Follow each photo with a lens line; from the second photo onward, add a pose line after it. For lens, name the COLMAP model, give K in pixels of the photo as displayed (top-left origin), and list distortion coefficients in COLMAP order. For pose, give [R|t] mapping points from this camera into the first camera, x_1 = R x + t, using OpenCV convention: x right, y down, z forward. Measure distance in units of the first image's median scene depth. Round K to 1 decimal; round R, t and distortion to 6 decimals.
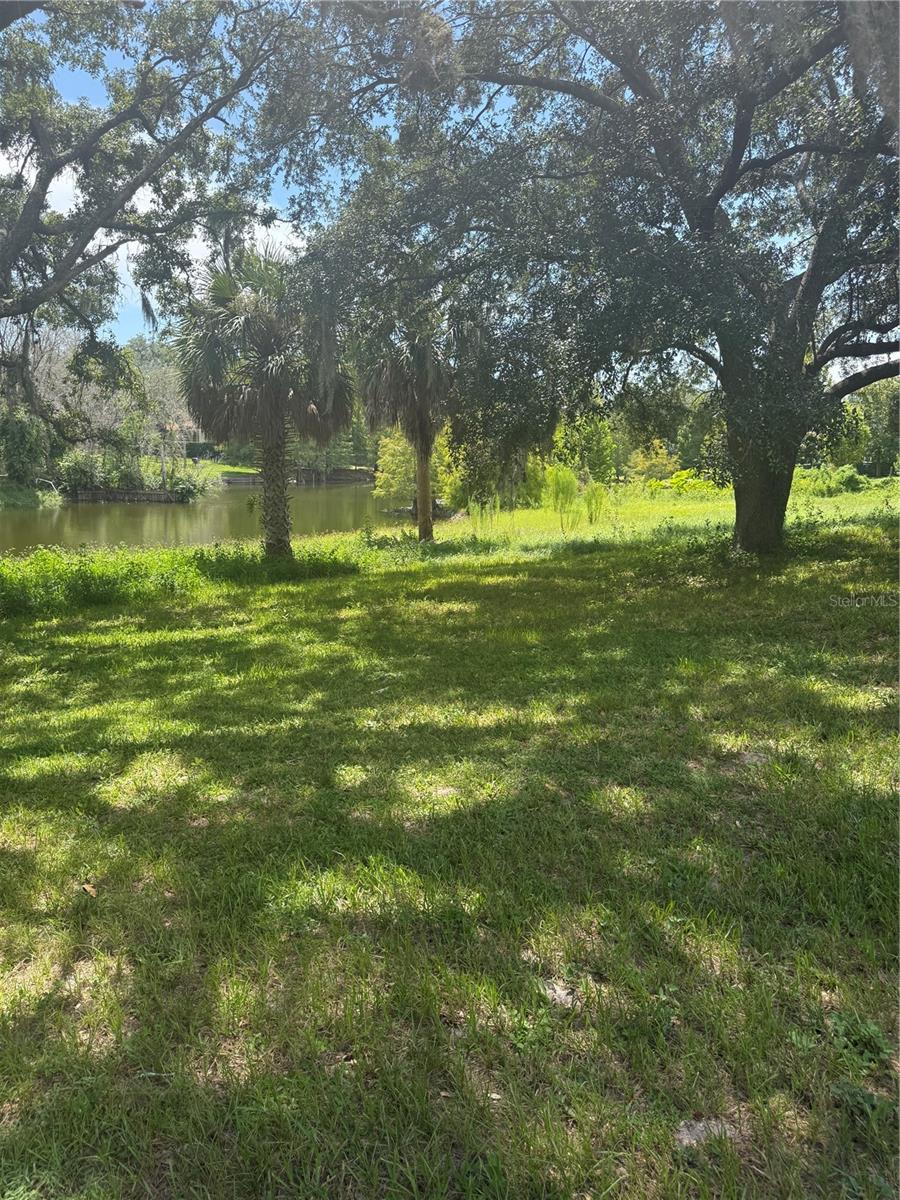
lens RADIAL K [[840.7, 0, 447.5], [0, 840.7, 625.0], [0, 0, 1]] dist [0.106677, -0.185782]
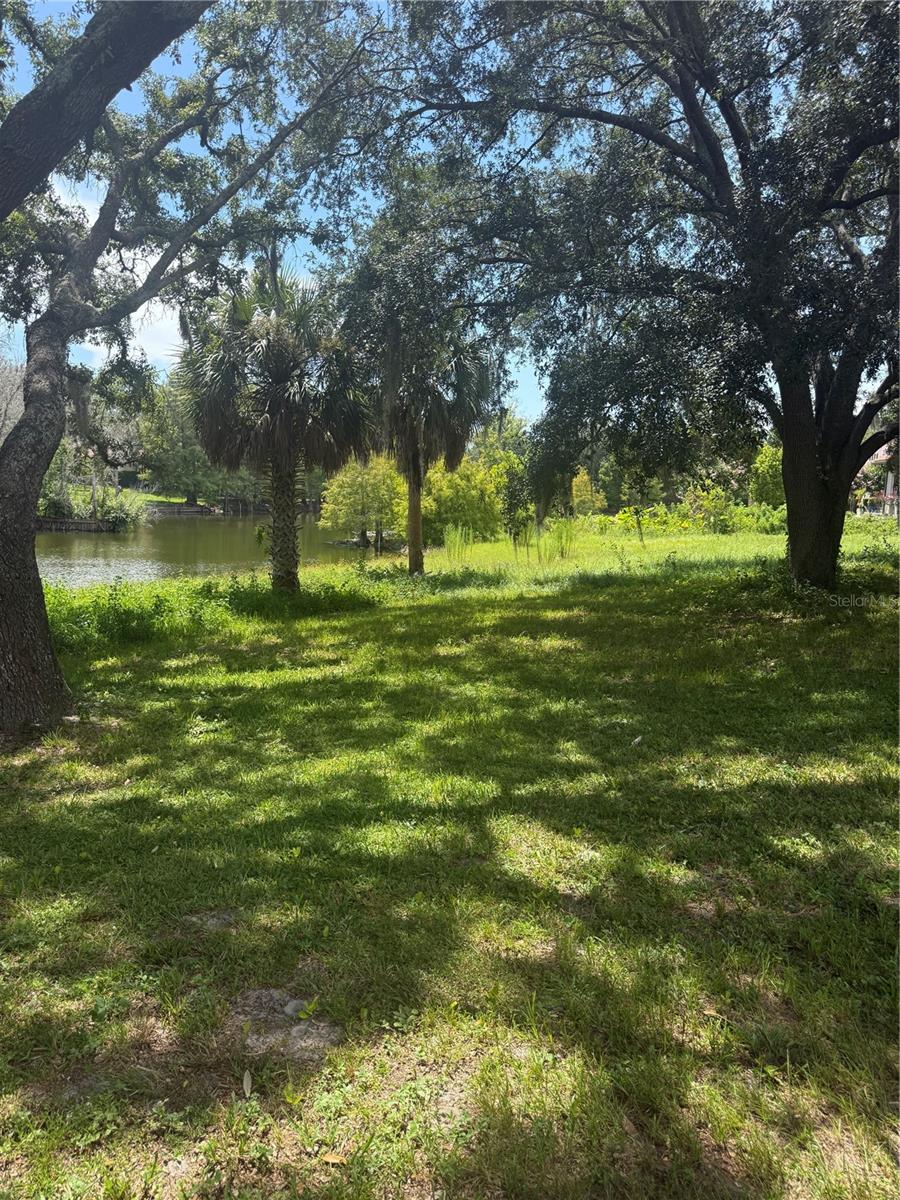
lens RADIAL K [[840.7, 0, 447.5], [0, 840.7, 625.0], [0, 0, 1]] dist [0.106677, -0.185782]
pose [[0.994541, -0.001341, 0.104337, -0.153957], [0.005317, 0.999270, -0.037836, -0.004398], [-0.104210, 0.038185, 0.993822, 0.042049]]
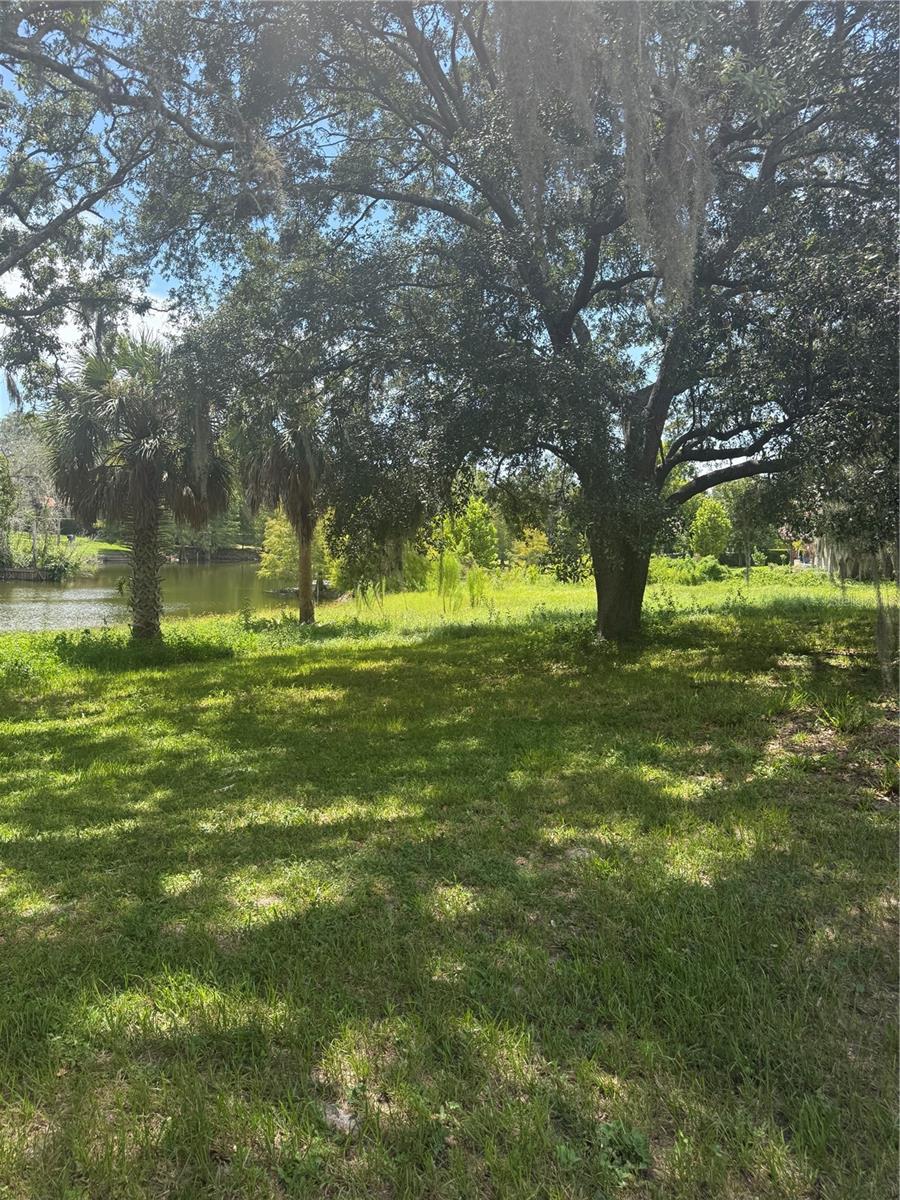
lens RADIAL K [[847.8, 0, 447.8], [0, 847.8, 612.2], [0, 0, 1]] dist [0.083569, -0.151069]
pose [[0.991810, 0.007585, 0.127500, 0.018547], [0.006471, 0.993969, -0.109469, -0.005230], [-0.127561, 0.109397, 0.985779, -0.006638]]
